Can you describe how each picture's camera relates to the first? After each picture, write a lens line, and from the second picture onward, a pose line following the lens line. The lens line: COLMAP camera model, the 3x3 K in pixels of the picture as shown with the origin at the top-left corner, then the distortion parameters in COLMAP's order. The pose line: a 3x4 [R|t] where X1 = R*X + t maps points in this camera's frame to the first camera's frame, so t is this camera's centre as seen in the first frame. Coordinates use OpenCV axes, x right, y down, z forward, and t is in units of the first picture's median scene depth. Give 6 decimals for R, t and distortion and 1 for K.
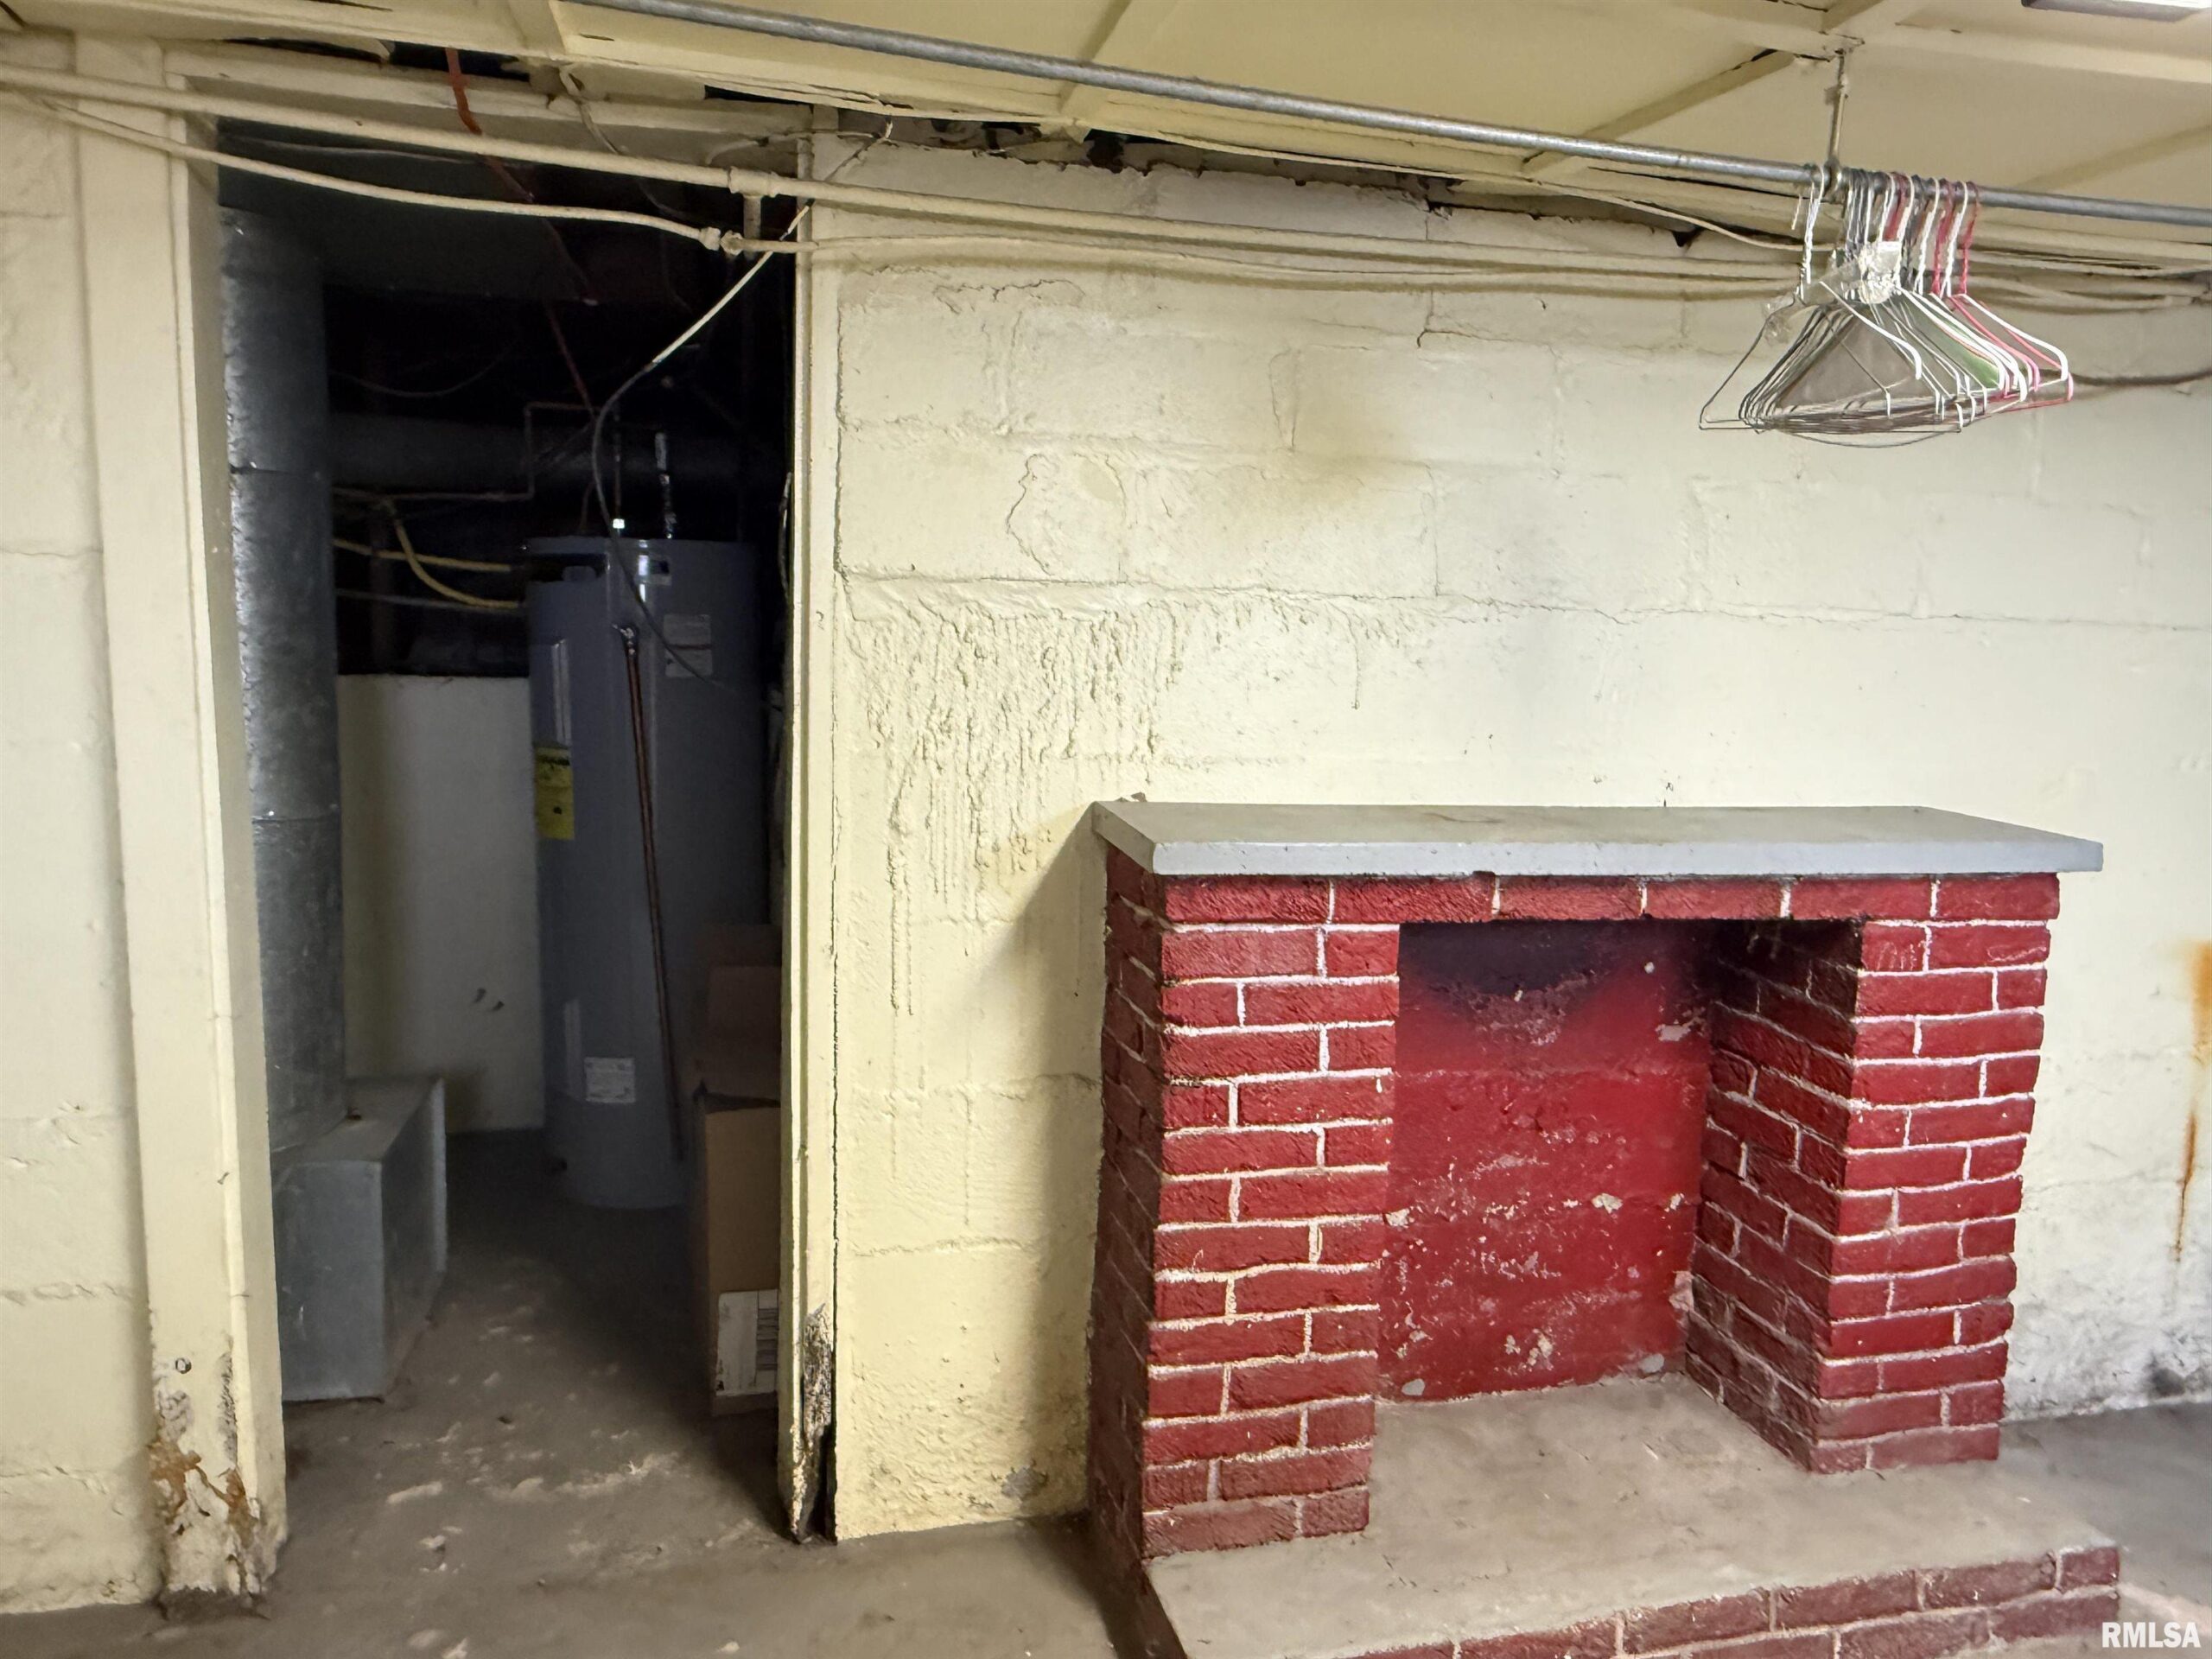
lens RADIAL K [[1515.4, 0, 1105.4], [0, 1515.4, 836.7], [0, 0, 1]] dist [-0.003230, -0.004256]
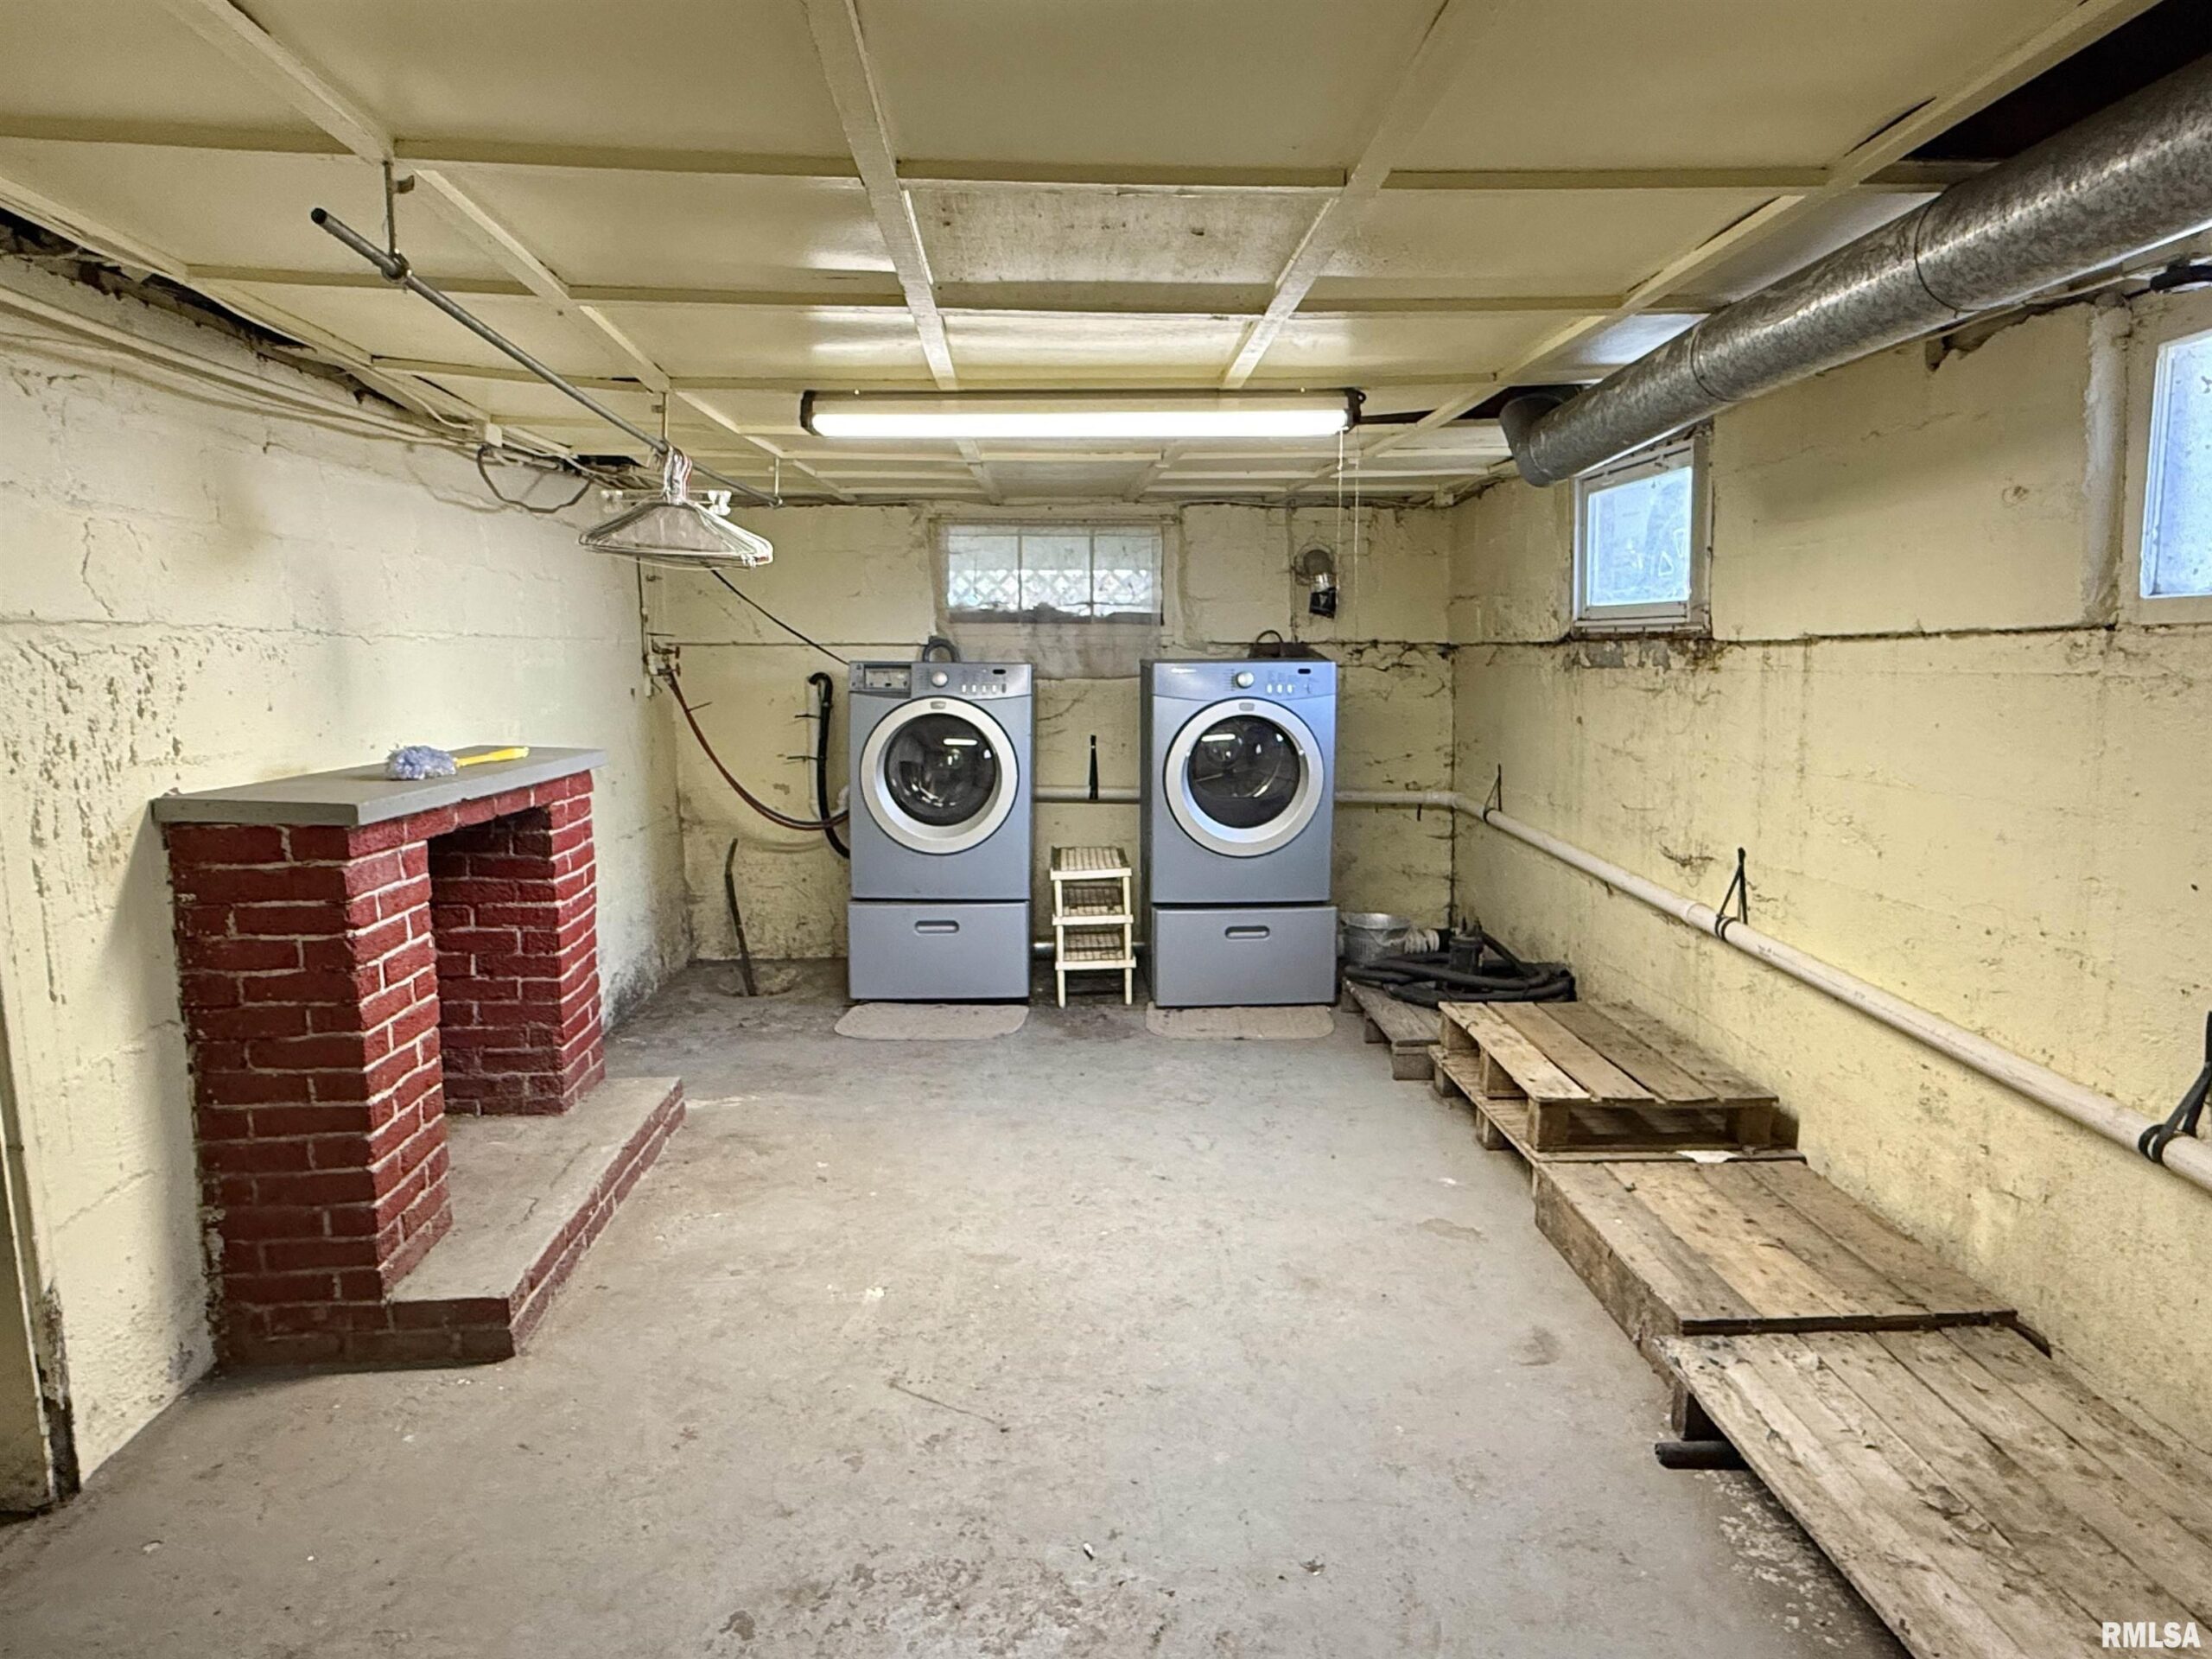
lens RADIAL K [[1346.0, 0, 1108.7], [0, 1346.0, 826.8], [0, 0, 1]] dist [-0.003276, -0.001672]
pose [[0.174528, -0.155555, 0.972287, -0.960843], [0.126346, 0.982818, 0.134560, -0.050500], [-0.976513, 0.099360, 0.191183, 0.024918]]
